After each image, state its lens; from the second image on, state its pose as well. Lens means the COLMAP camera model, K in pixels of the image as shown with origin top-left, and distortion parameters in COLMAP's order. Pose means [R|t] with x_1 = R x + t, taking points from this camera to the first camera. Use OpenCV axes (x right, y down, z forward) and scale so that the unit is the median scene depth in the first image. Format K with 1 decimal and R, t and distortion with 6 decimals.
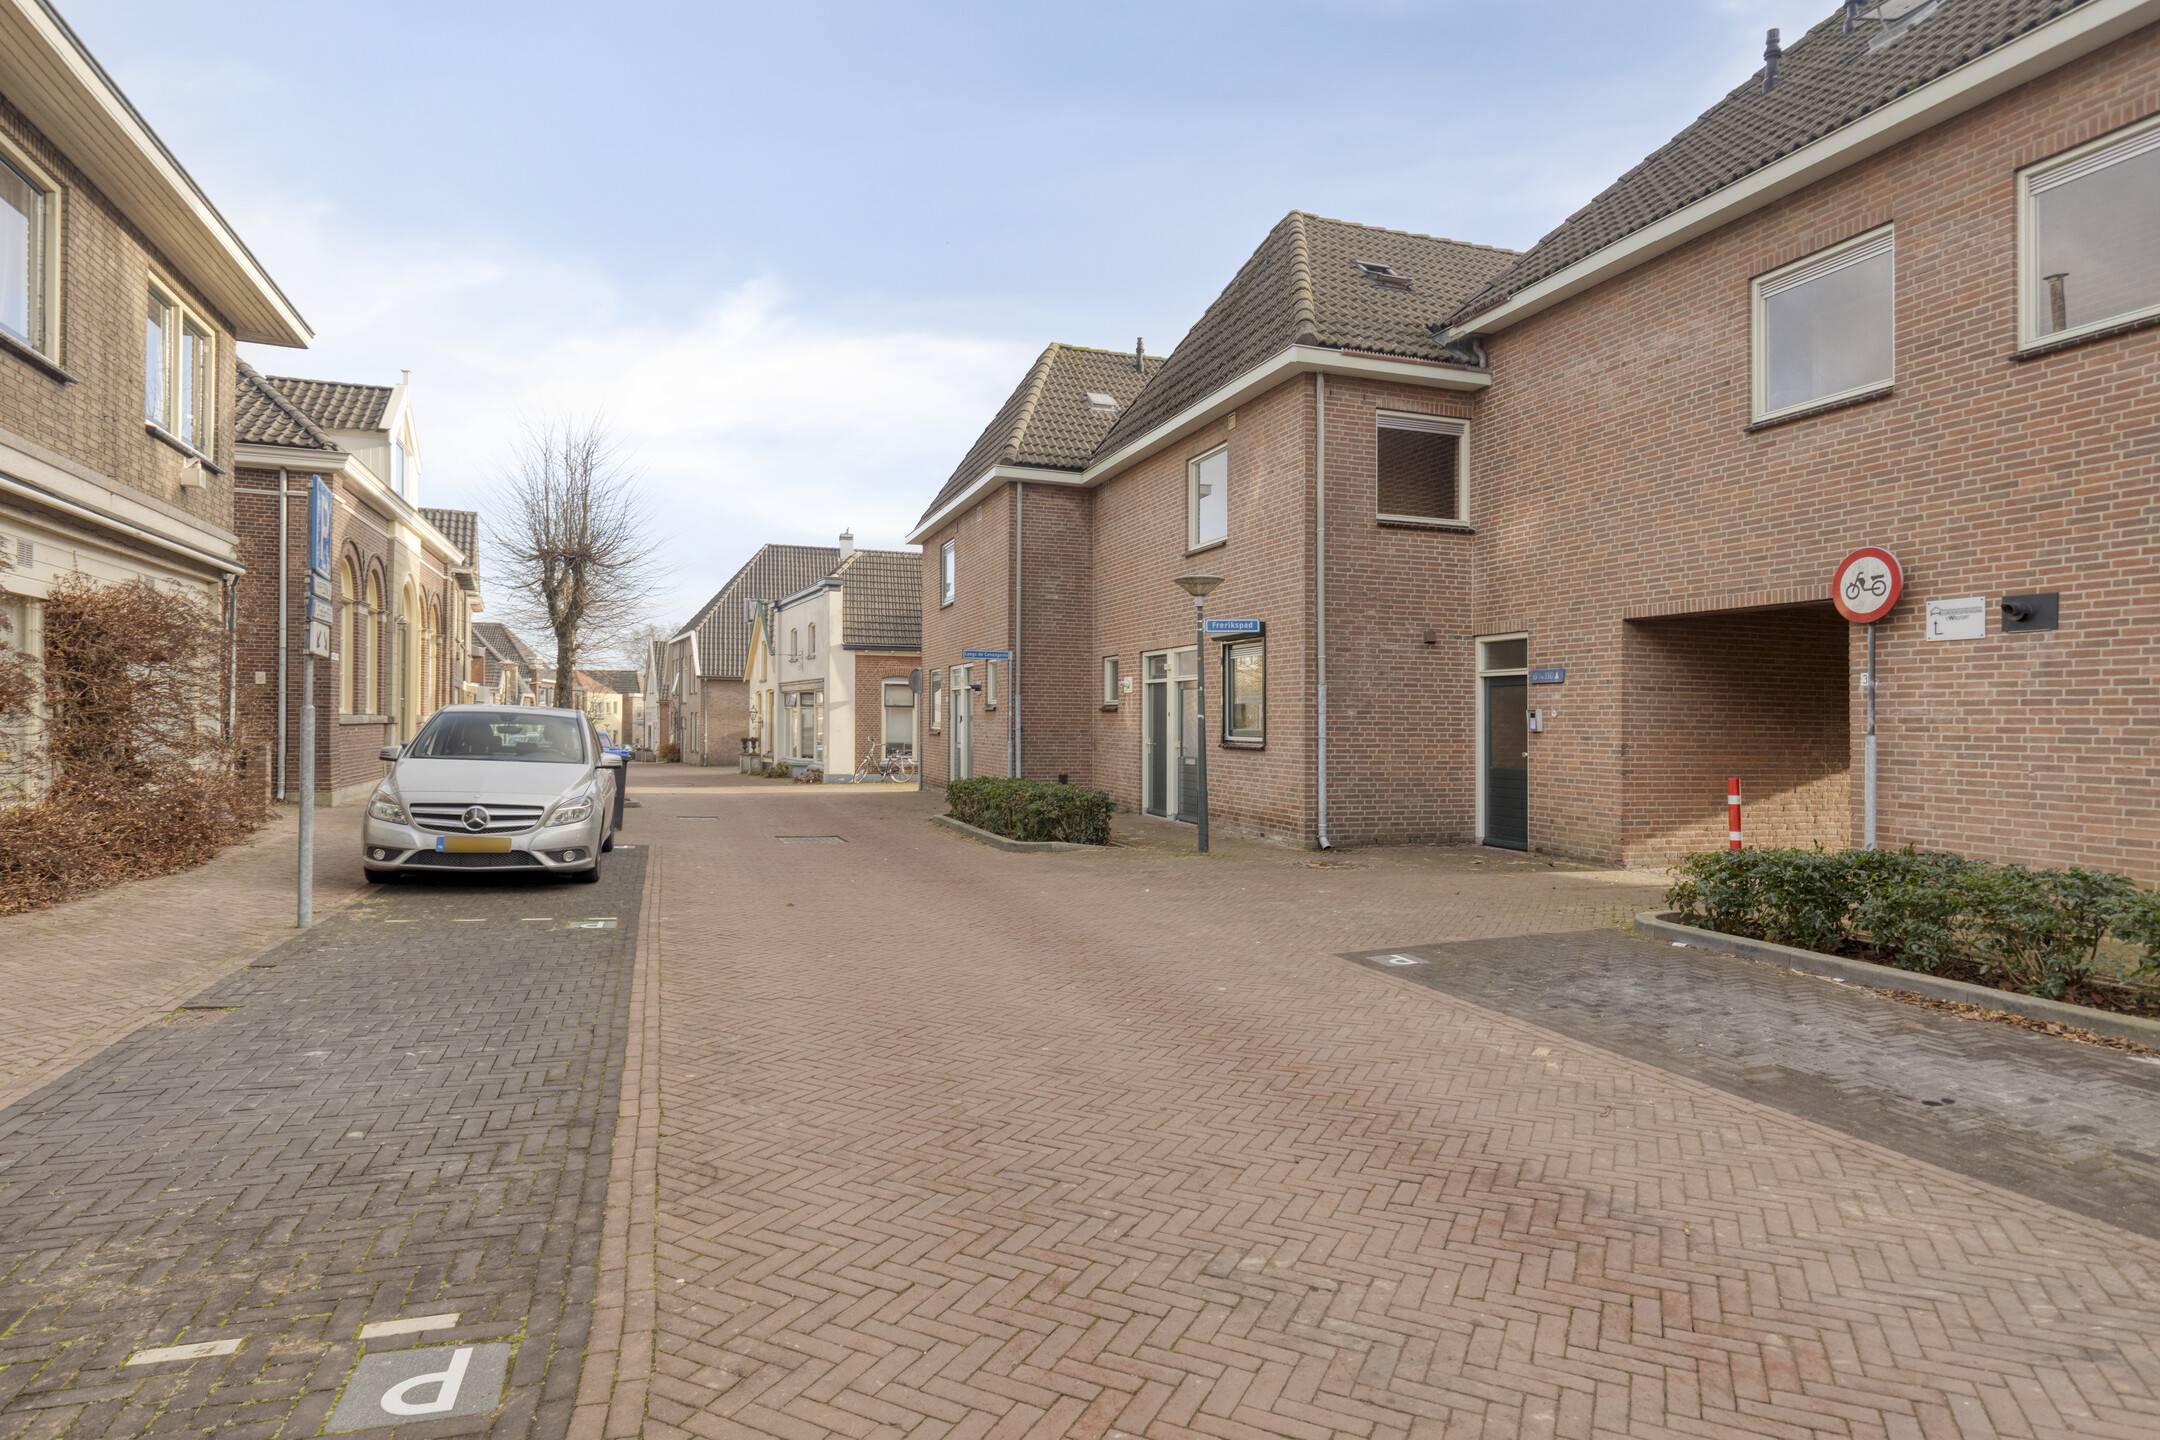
lens RADIAL K [[1206.8, 0, 1085.0], [0, 1206.8, 714.5], [0, 0, 1]] dist [-0.001087, 0.000865]
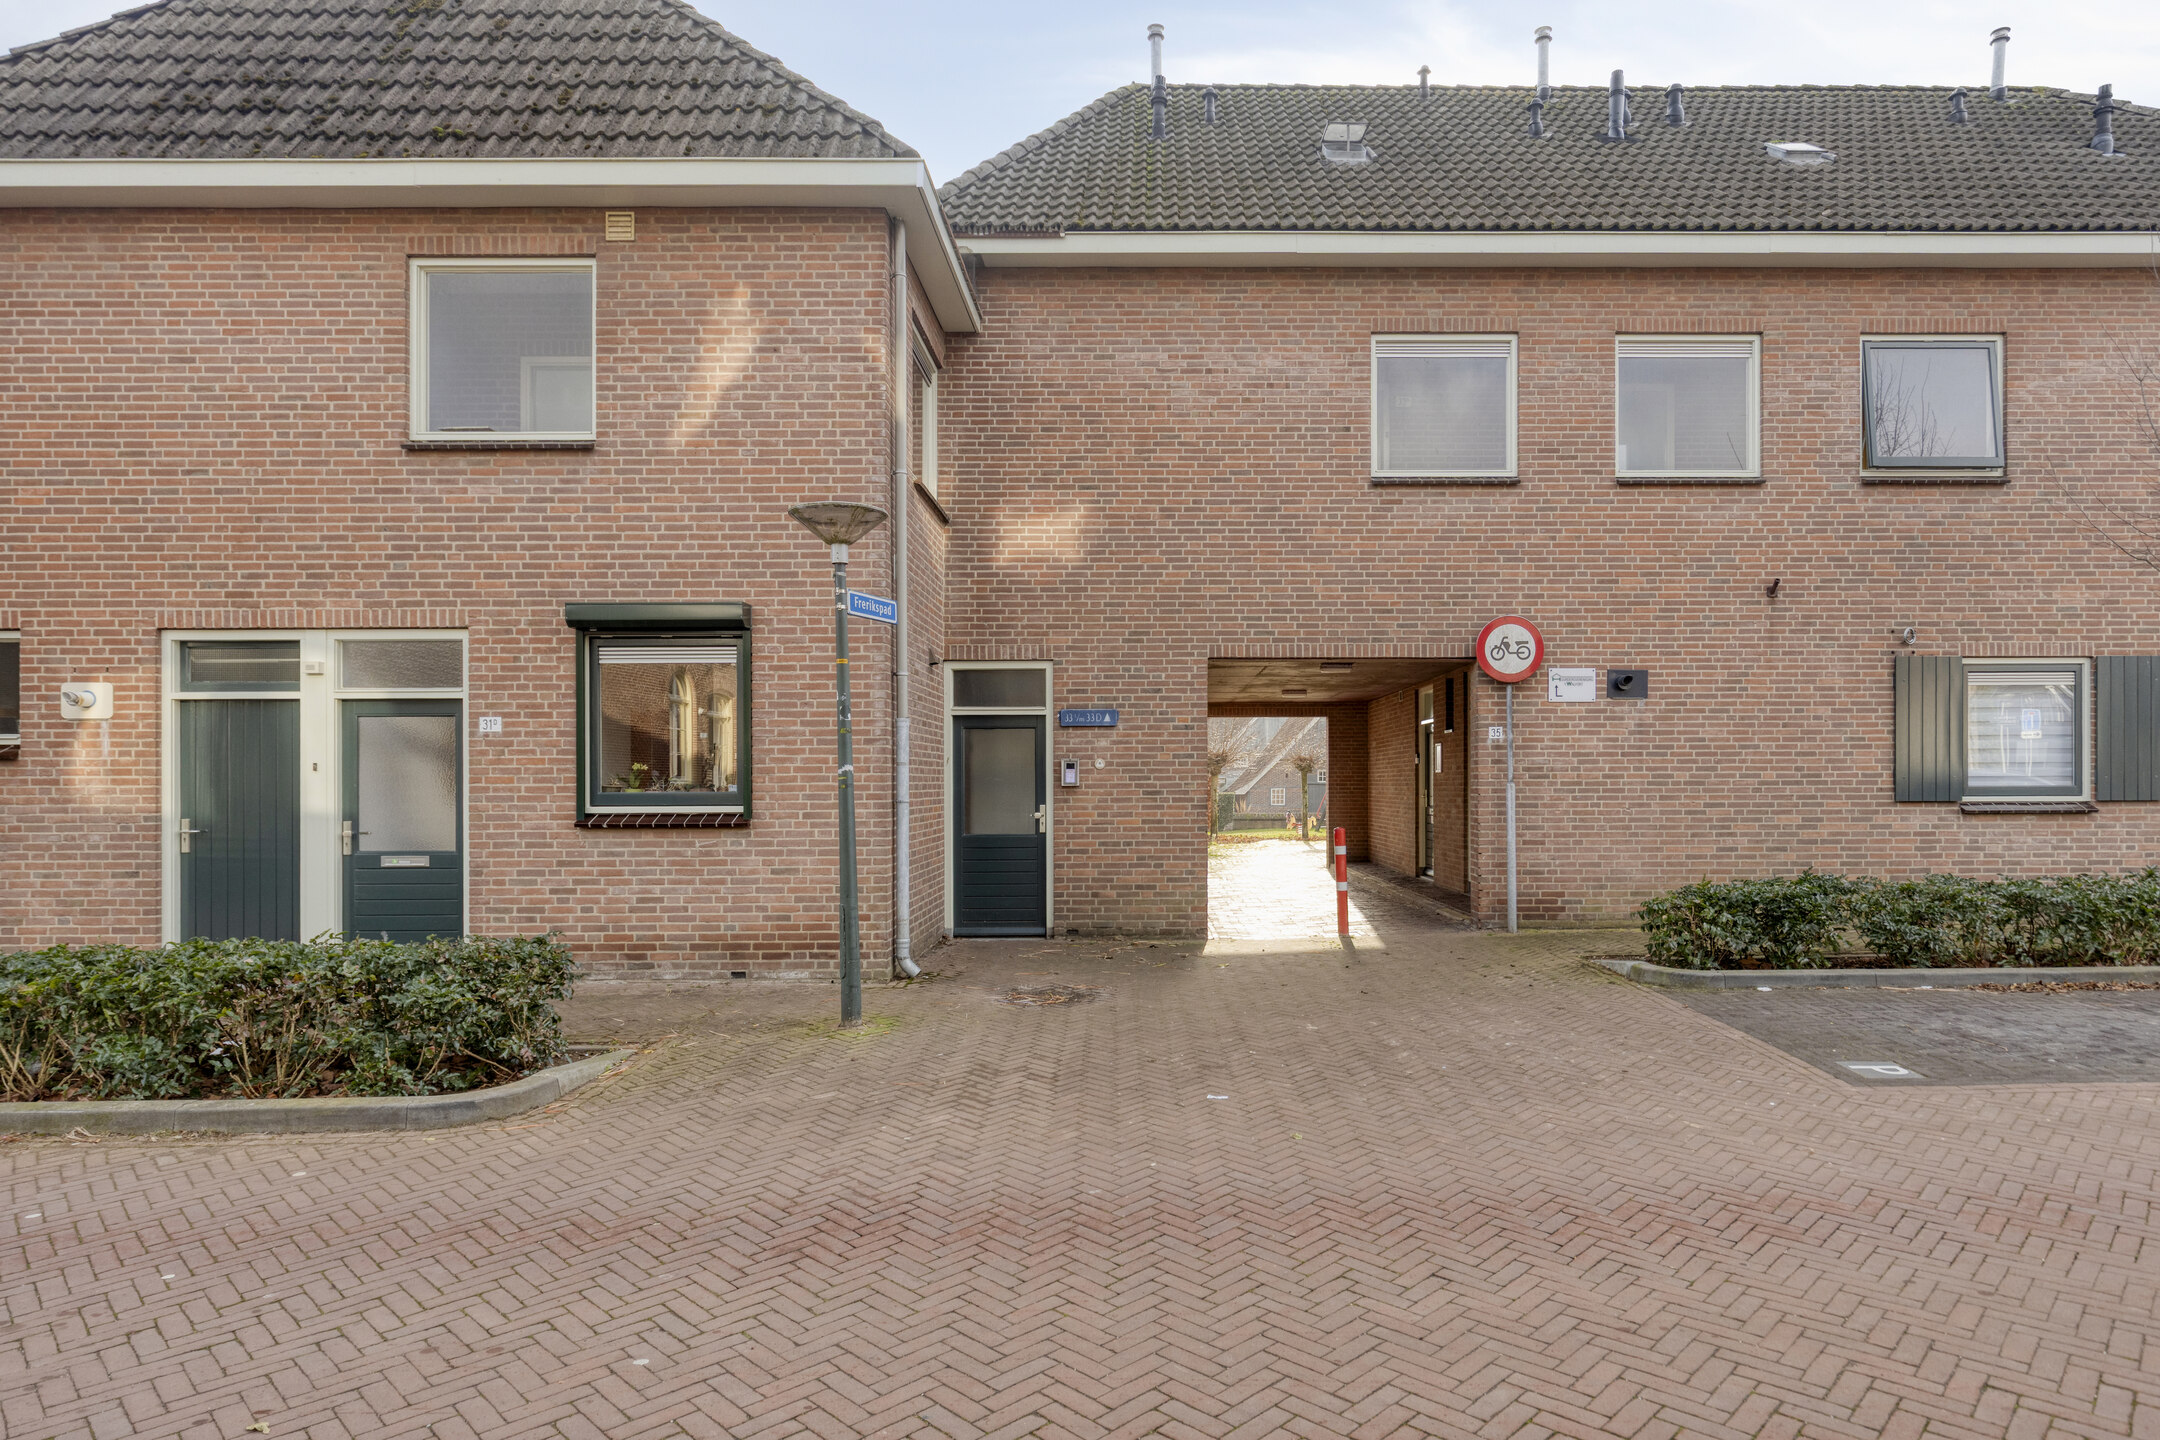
lens RADIAL K [[1196.8, 0, 1105.1], [0, 1196.8, 776.2], [0, 0, 1]] dist [-0.006644, -0.001042]
pose [[0.304354, -0.007723, 0.952528, -0.502363], [0.003032, 0.999970, 0.007139, 0.002113], [-0.952554, 0.000715, 0.304368, 0.967552]]
